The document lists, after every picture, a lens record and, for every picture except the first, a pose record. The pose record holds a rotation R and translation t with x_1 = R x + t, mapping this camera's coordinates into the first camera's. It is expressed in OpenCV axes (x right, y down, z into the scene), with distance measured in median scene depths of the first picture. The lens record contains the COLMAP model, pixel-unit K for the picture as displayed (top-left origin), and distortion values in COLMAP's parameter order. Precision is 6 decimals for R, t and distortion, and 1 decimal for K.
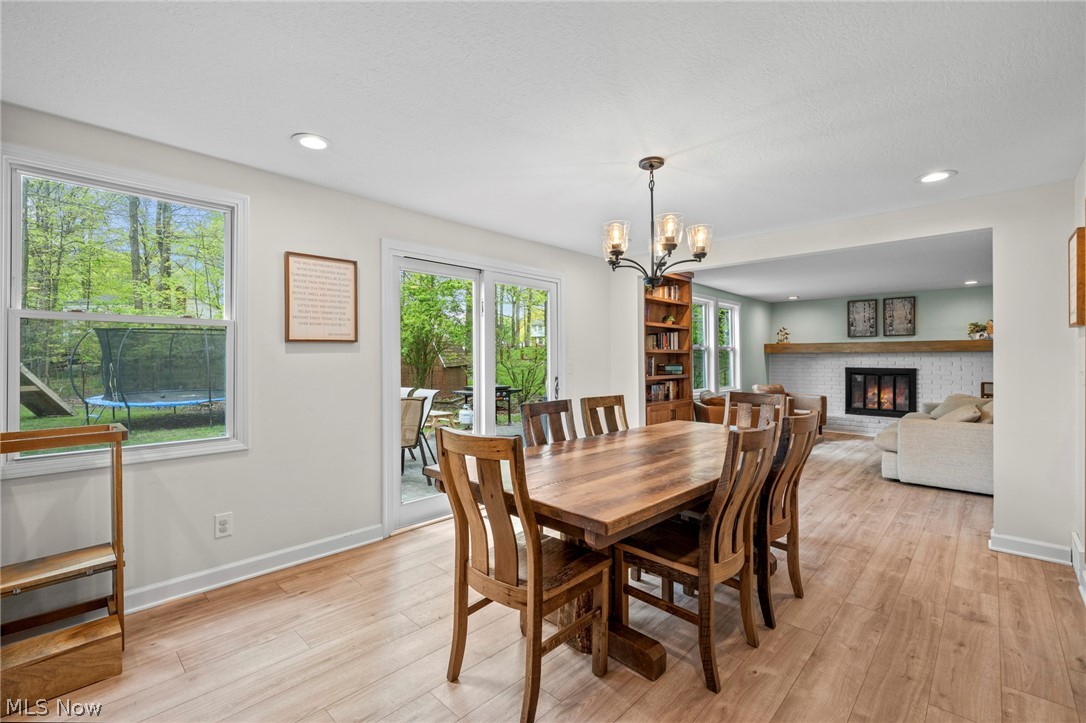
lens RADIAL K [[471.0, 0, 539.8], [0, 471.0, 357.6], [0, 0, 1]] dist [0.000308, 0.000057]
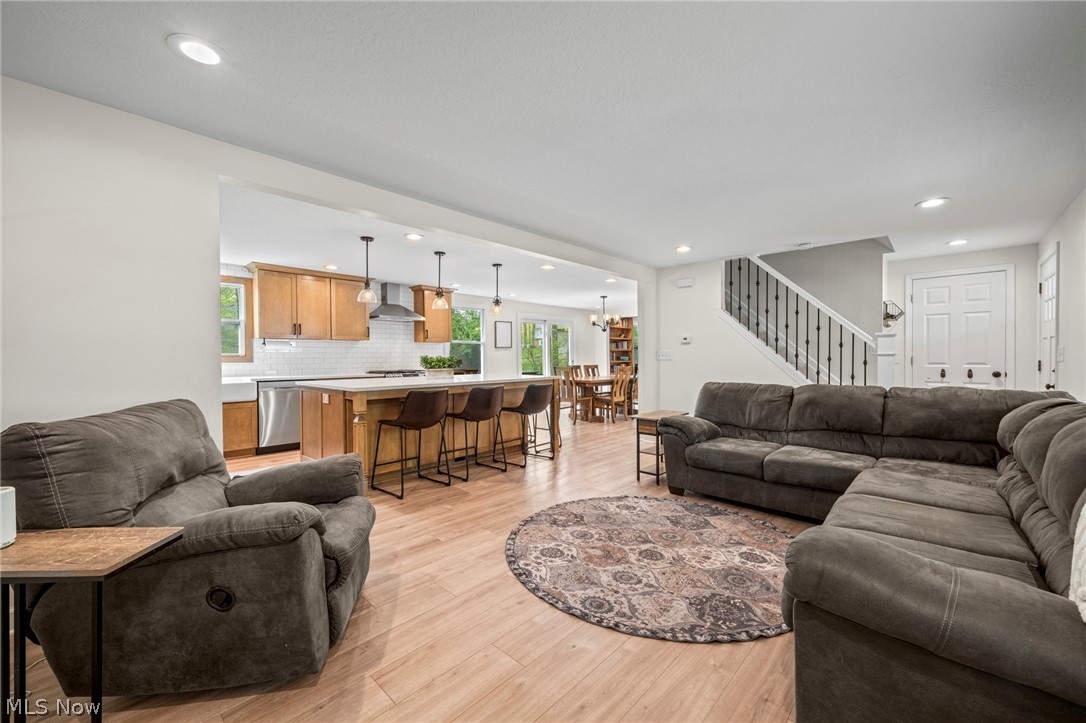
lens RADIAL K [[428.8, 0, 540.5], [0, 428.8, 359.0], [0, 0, 1]] dist [-0.001185, -0.000087]
pose [[0.999974, -0.006306, 0.003473, -0.087750], [0.006287, 0.999965, 0.005490, 0.012004], [-0.003508, -0.005468, 0.999979, -0.773962]]
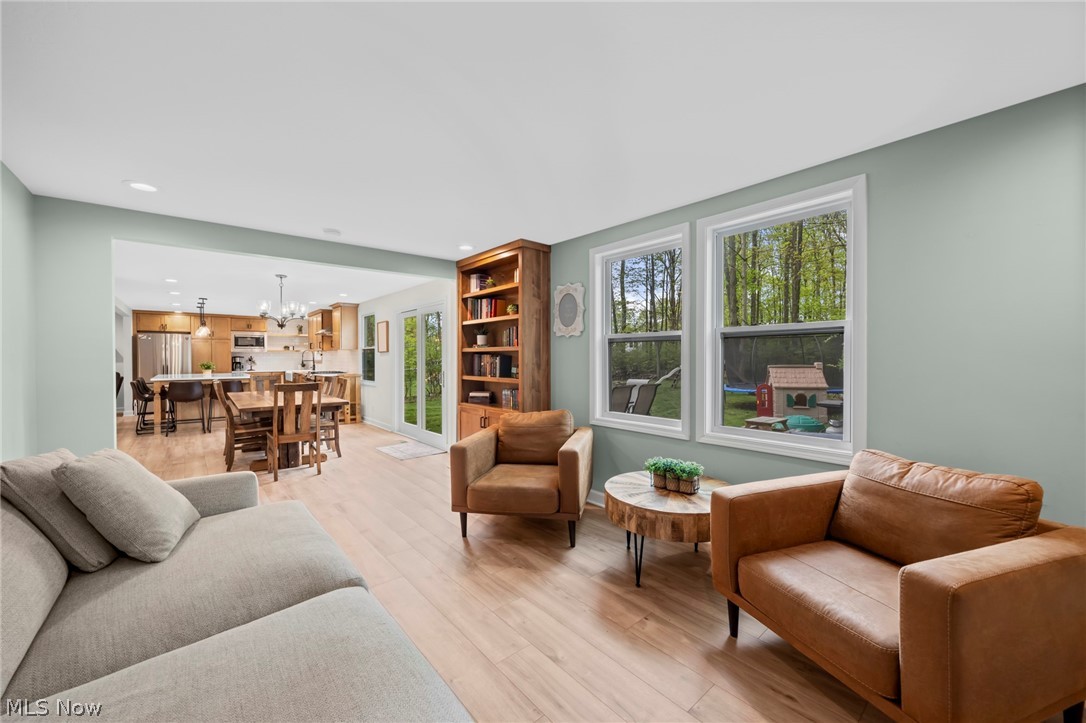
lens RADIAL K [[419.2, 0, 538.7], [0, 419.2, 361.0], [0, 0, 1]] dist [-0.000695, 0.000000]
pose [[-0.105892, 0.007002, -0.994353, 0.766229], [0.002693, 0.999974, 0.006755, 0.001884], [0.994374, -0.001963, -0.105908, 0.872686]]
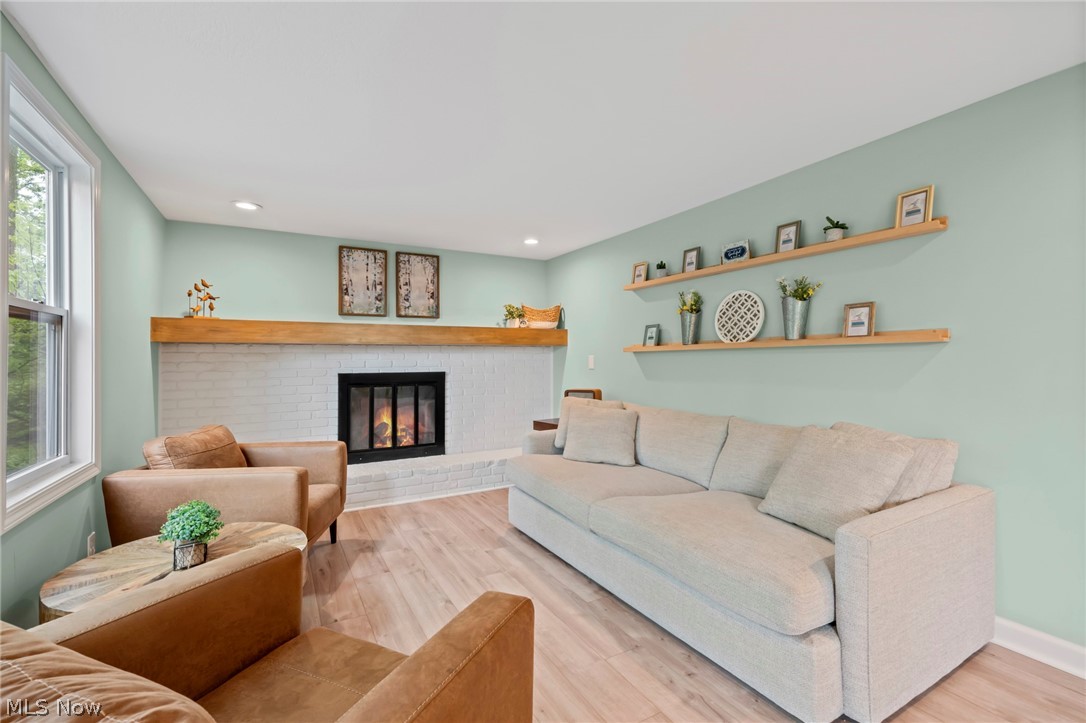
lens RADIAL K [[472.7, 0, 540.7], [0, 472.7, 349.9], [0, 0, 1]] dist [-0.000250, -0.000074]
pose [[0.291128, 0.017290, 0.956528, 0.245558], [0.006044, 0.999783, -0.019912, 0.007354], [-0.956665, 0.011578, 0.290961, 0.702964]]
